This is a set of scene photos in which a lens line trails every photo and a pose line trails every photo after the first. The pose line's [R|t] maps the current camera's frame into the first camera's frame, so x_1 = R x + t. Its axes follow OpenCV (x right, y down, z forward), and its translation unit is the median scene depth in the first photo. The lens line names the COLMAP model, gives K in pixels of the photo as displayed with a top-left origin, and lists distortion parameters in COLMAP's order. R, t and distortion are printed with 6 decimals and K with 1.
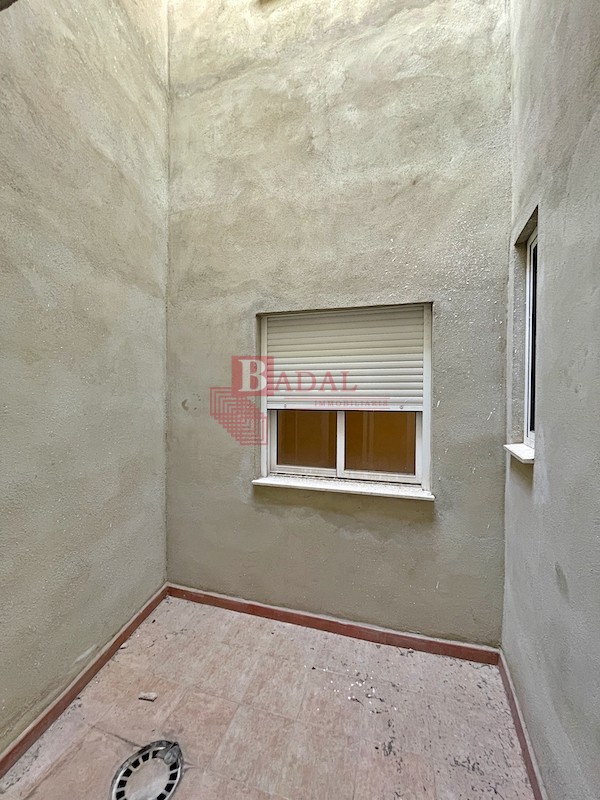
lens RADIAL K [[321.5, 0, 302.9], [0, 321.5, 398.8], [0, 0, 1]] dist [-0.003352, -0.000758]
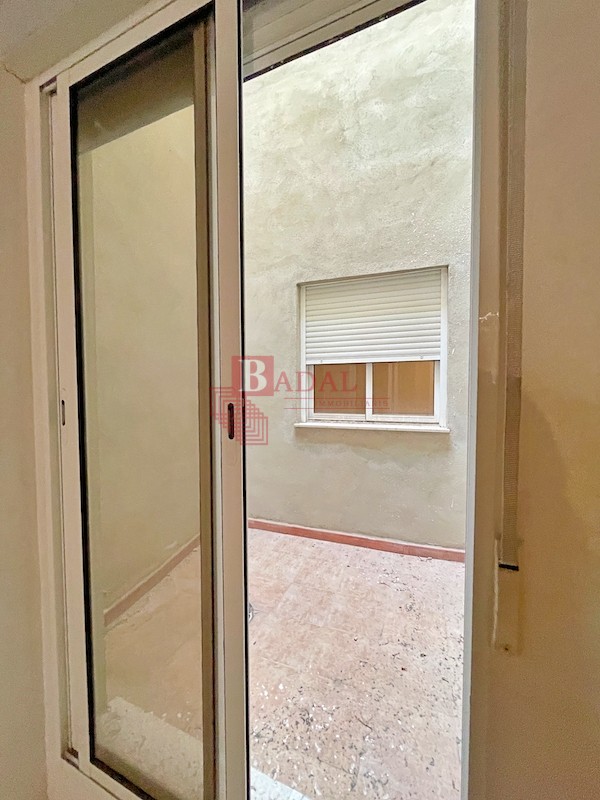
lens RADIAL K [[321.5, 0, 302.8], [0, 321.5, 398.4], [0, 0, 1]] dist [-0.003352, -0.000758]
pose [[0.997422, -0.005108, -0.071580, -0.043457], [0.006357, 0.999831, 0.017234, 0.151458], [0.071480, -0.017645, 0.997286, -0.204706]]
